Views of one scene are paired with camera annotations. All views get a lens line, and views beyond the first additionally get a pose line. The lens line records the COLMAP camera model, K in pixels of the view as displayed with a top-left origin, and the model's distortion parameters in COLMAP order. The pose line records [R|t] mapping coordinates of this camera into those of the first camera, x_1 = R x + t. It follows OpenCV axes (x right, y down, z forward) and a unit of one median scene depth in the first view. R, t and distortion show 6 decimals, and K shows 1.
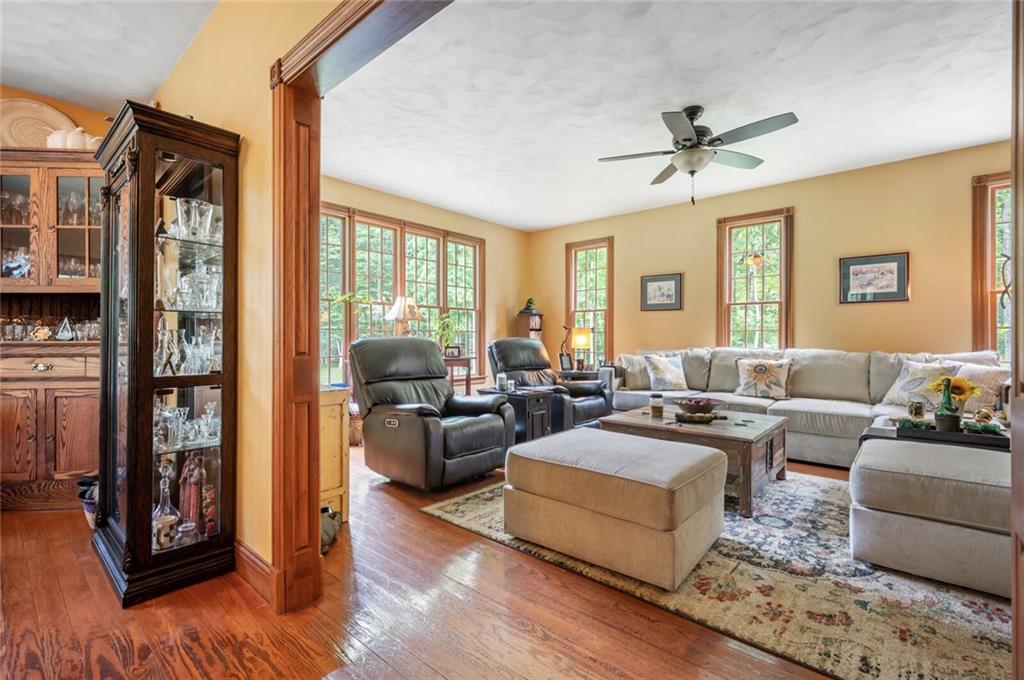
lens RADIAL K [[466.7, 0, 515.4], [0, 466.7, 335.1], [0, 0, 1]] dist [-0.001790, 0.001082]
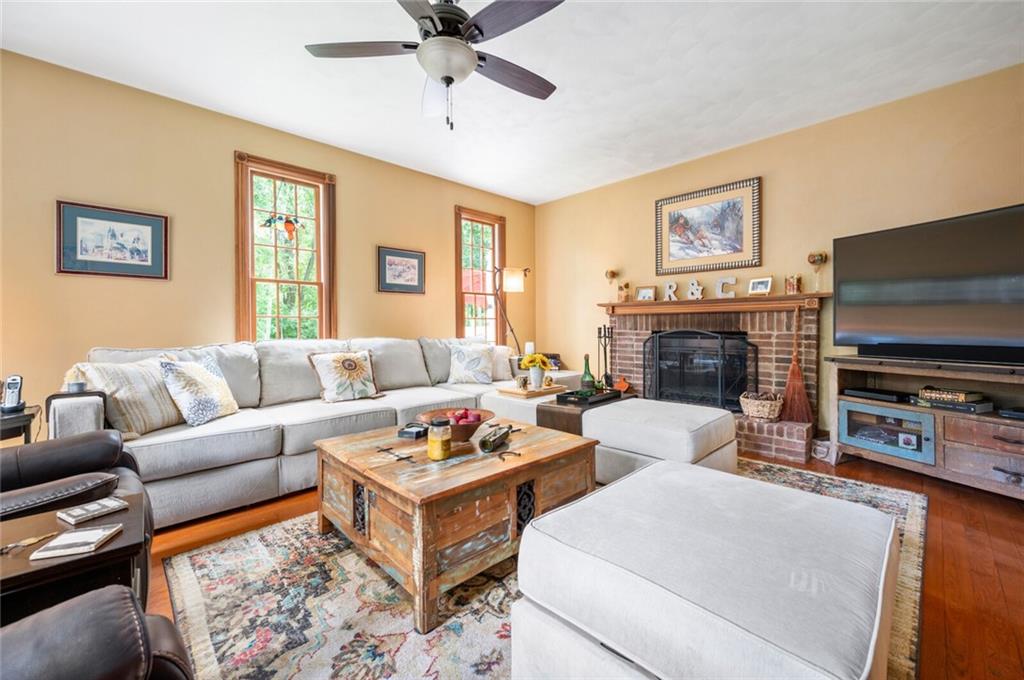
lens RADIAL K [[411.5, 0, 520.4], [0, 411.5, 330.7], [0, 0, 1]] dist [0.000734, 0.000070]
pose [[0.074402, -0.013546, 0.997136, -0.246162], [0.000391, 0.999908, 0.013554, 0.006551], [-0.997228, -0.000619, 0.074401, 0.979057]]
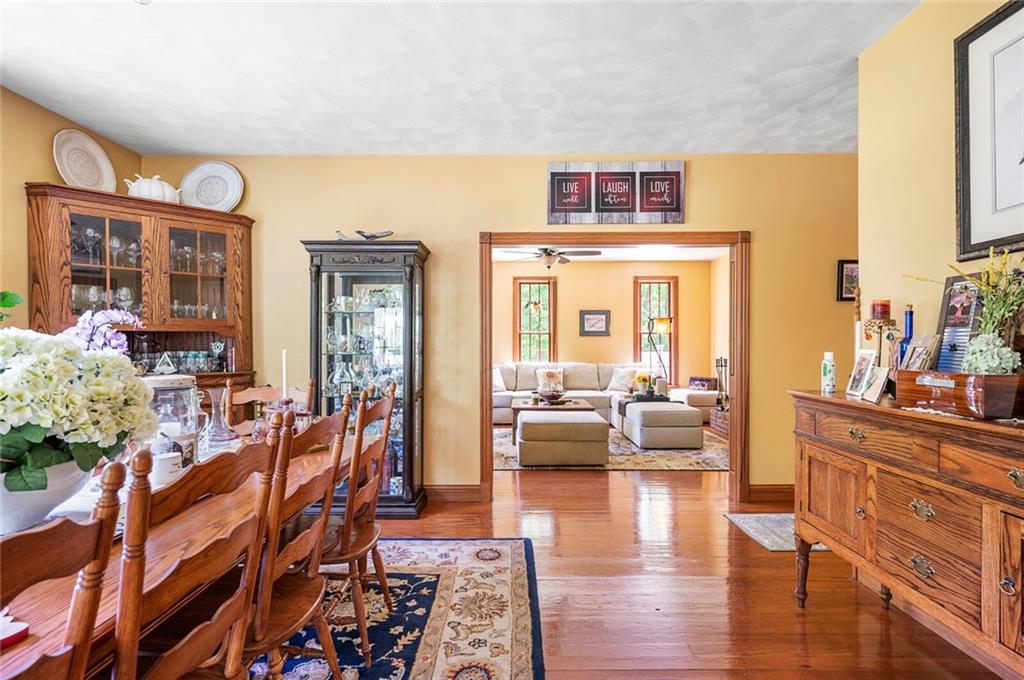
lens RADIAL K [[510.1, 0, 519.4], [0, 510.1, 345.2], [0, 0, 1]] dist [-0.002809, 0.001121]
pose [[0.754098, -0.001812, 0.656759, -1.153588], [-0.002065, 0.999985, 0.005131, -0.064888], [-0.656758, -0.005225, 0.754083, -0.471694]]
